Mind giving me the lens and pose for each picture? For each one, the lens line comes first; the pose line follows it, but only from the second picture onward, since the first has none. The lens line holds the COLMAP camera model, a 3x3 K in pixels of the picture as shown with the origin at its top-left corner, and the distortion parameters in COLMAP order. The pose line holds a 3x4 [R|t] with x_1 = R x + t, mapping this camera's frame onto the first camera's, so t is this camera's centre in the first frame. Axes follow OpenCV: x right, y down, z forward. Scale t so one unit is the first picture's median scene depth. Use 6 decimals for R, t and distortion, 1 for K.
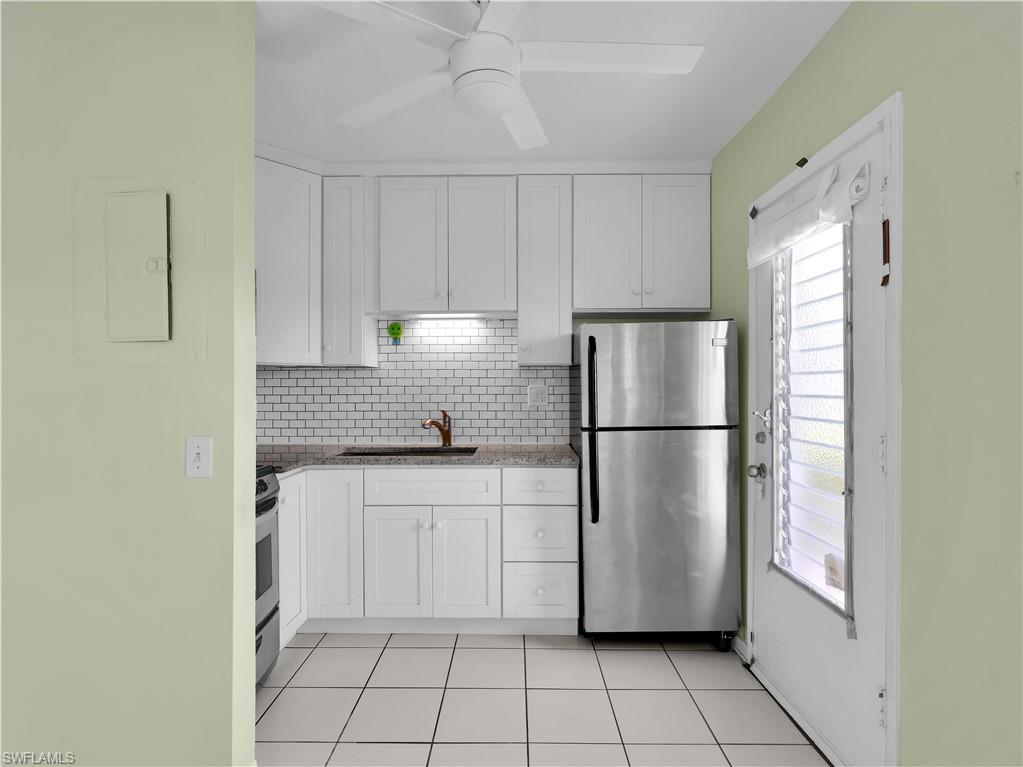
lens RADIAL K [[542.9, 0, 520.1], [0, 542.9, 382.4], [0, 0, 1]] dist [0.003948, -0.001365]
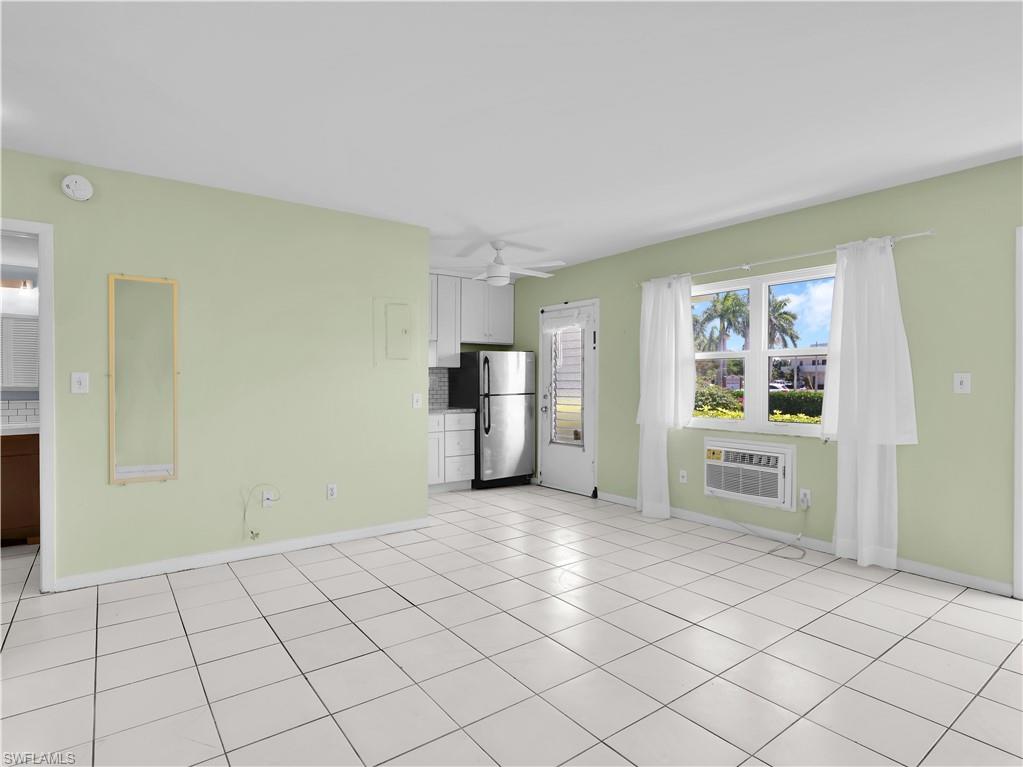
lens RADIAL K [[542.9, 0, 509.1], [0, 542.9, 377.0], [0, 0, 1]] dist [0.003948, -0.001365]
pose [[0.810231, 0.007551, 0.586063, -0.994615], [-0.004950, 0.999970, -0.006041, 0.017223], [-0.586090, 0.001994, 0.810243, -0.831533]]
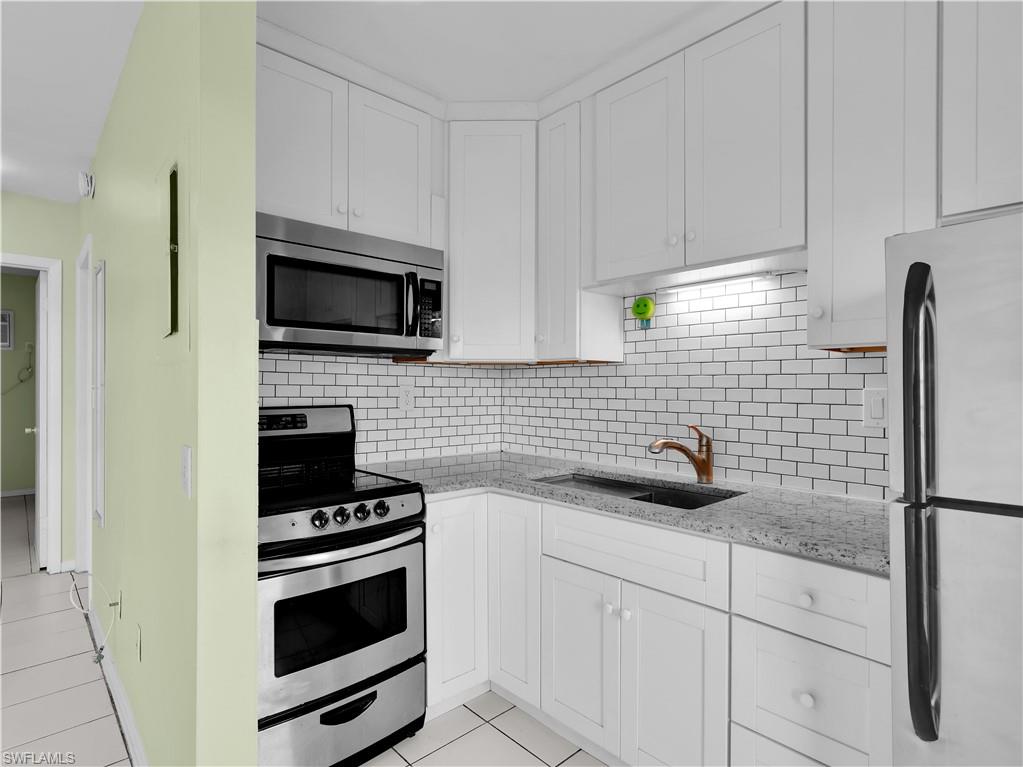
lens RADIAL K [[542.9, 0, 501.9], [0, 542.9, 385.9], [0, 0, 1]] dist [0.003948, -0.001365]
pose [[0.669776, 0.003841, -0.742553, 0.188318], [-0.000725, 0.999990, 0.004519, 0.001696], [0.742563, -0.002488, 0.669772, 0.431062]]
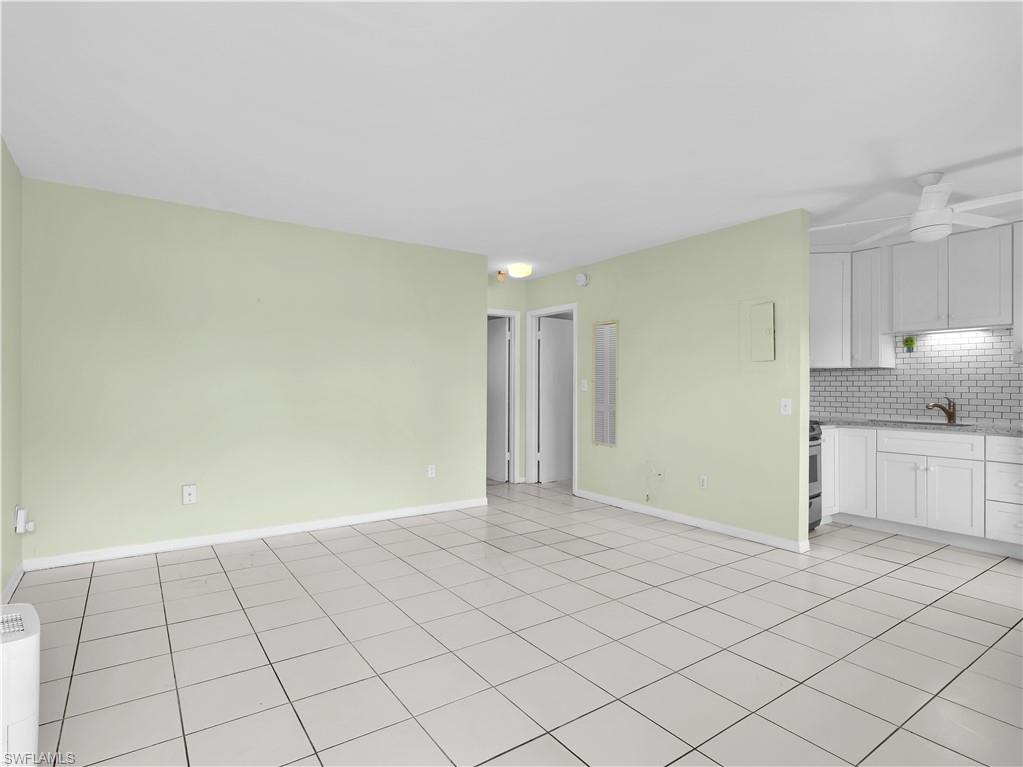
lens RADIAL K [[542.9, 0, 490.9], [0, 542.9, 384.0], [0, 0, 1]] dist [0.003948, -0.001365]
pose [[0.554984, 0.002487, -0.831858, 0.398899], [-0.002609, 0.999996, 0.001248, 0.018846], [0.831857, 0.001478, 0.554988, -0.820417]]
